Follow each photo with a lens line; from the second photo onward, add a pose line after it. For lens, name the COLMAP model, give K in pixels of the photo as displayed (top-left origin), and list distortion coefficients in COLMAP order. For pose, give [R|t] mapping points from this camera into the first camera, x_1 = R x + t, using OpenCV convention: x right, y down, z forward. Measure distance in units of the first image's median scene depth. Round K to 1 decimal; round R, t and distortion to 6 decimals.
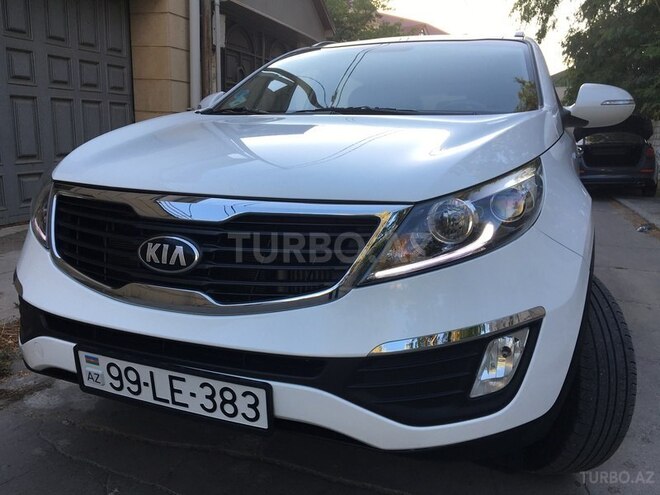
lens RADIAL K [[564.3, 0, 330.0], [0, 564.3, 247.5], [0, 0, 1]] dist [0.088701, -0.131061]
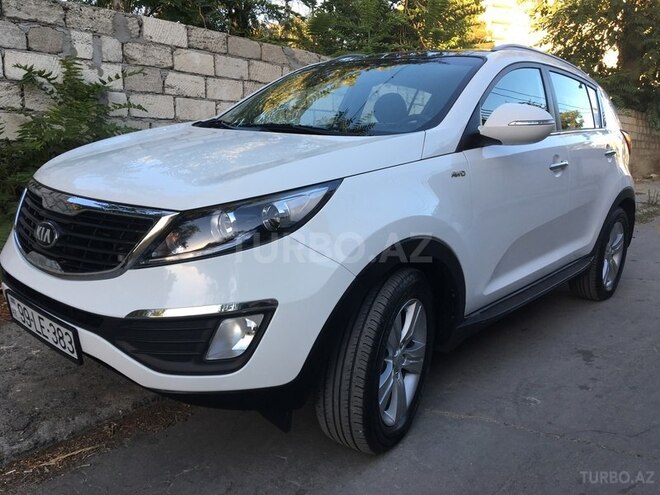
lens RADIAL K [[564.3, 0, 330.0], [0, 564.3, 247.5], [0, 0, 1]] dist [0.088701, -0.131061]
pose [[0.943768, 0.088390, -0.318575, 0.864296], [-0.080248, 0.996026, 0.038620, -0.068969], [0.320723, -0.010883, 0.947111, -0.161472]]
